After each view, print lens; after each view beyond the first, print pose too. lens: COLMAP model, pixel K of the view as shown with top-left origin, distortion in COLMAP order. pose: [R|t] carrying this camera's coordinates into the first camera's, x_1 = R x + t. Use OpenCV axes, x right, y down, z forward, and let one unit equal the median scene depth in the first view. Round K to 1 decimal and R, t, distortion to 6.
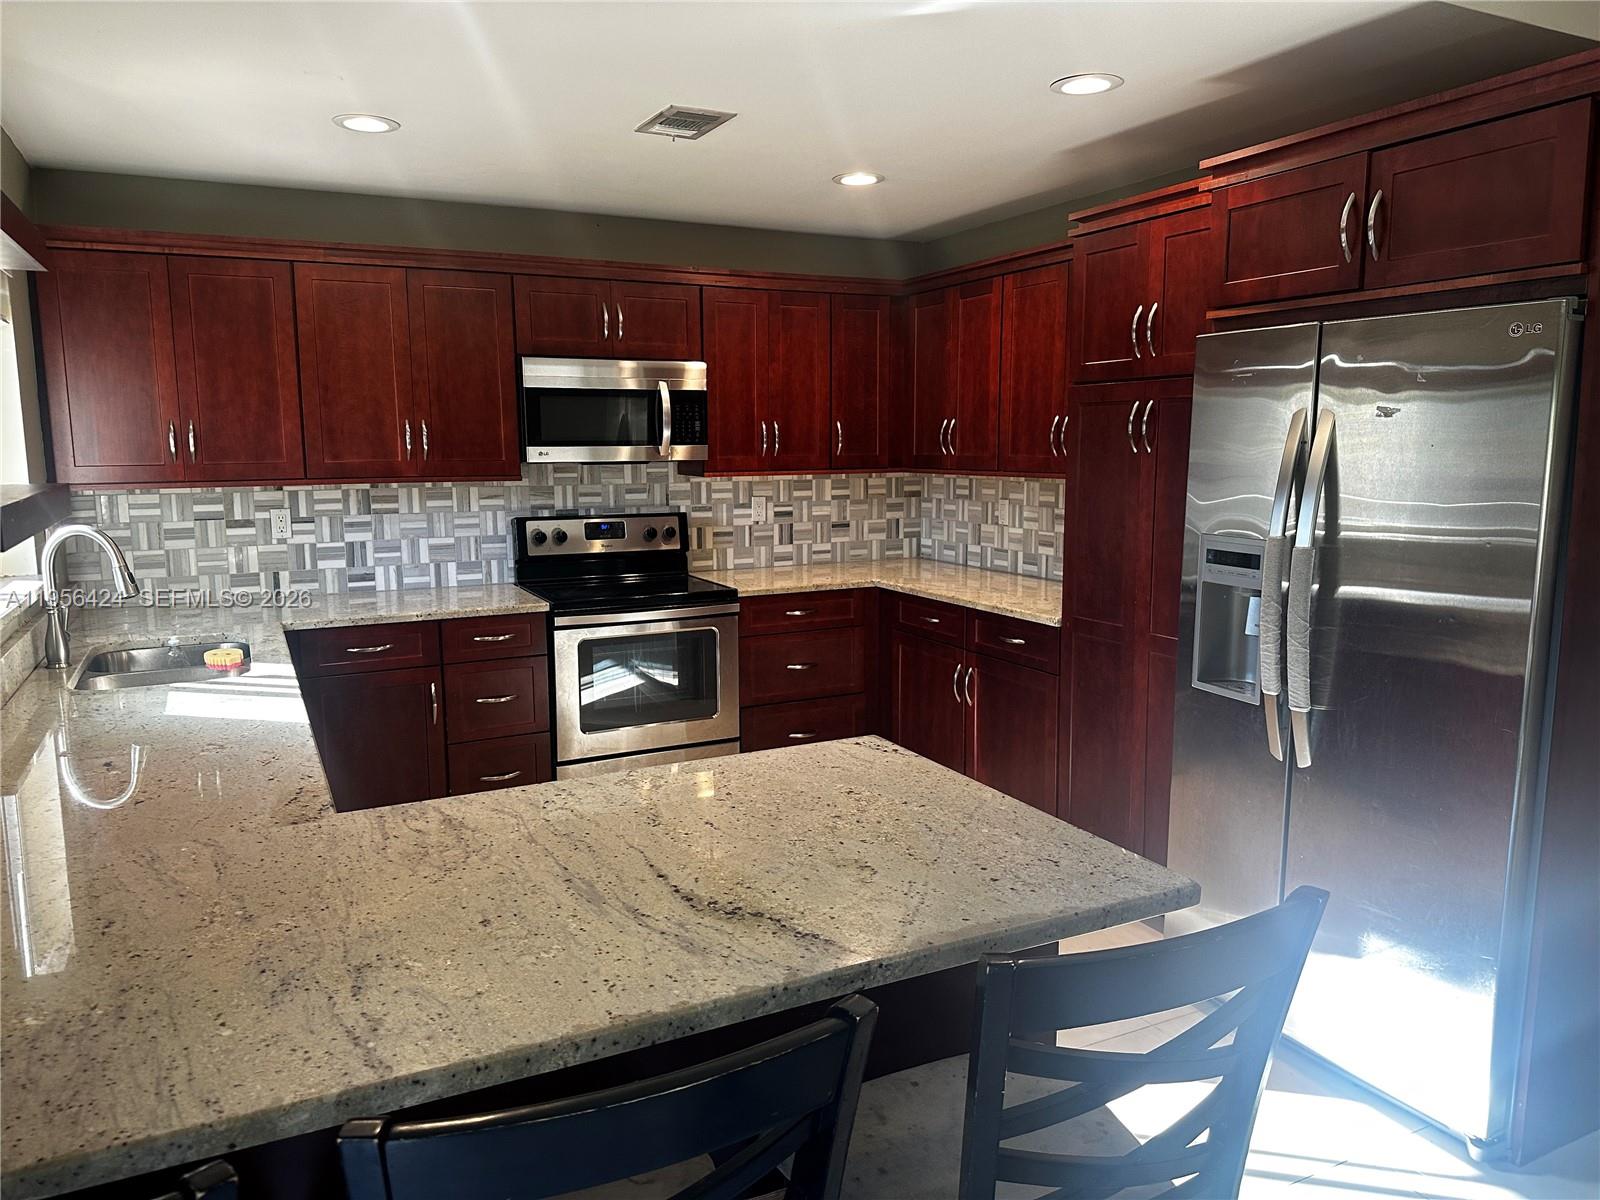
lens RADIAL K [[1123.1, 0, 800.0], [0, 1123.1, 600.0], [0, 0, 1]] dist [0.155750, -0.236938]
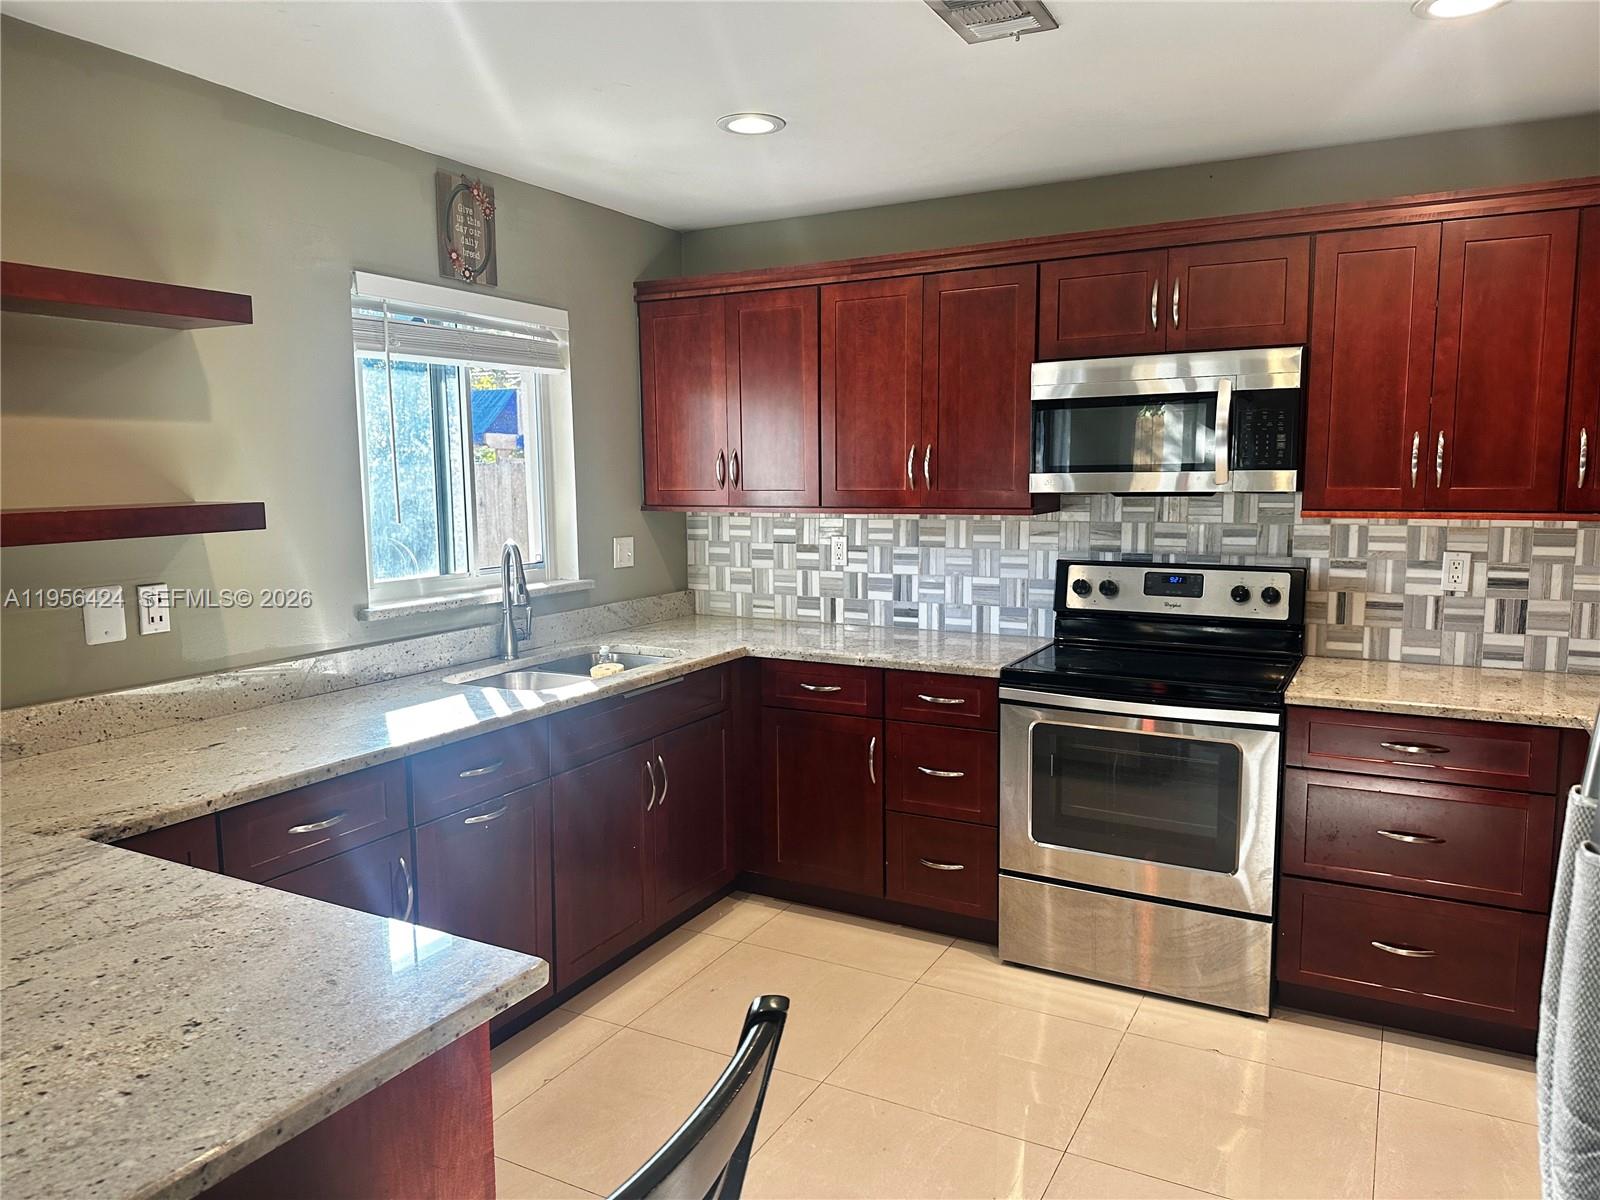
lens RADIAL K [[1123.1, 0, 800.0], [0, 1123.1, 600.0], [0, 0, 1]] dist [0.155750, -0.236938]
pose [[0.570137, 0.098199, -0.815660, 0.315560], [-0.115751, 0.992529, 0.038584, -0.054475], [0.813354, 0.072415, 0.577244, 0.383853]]
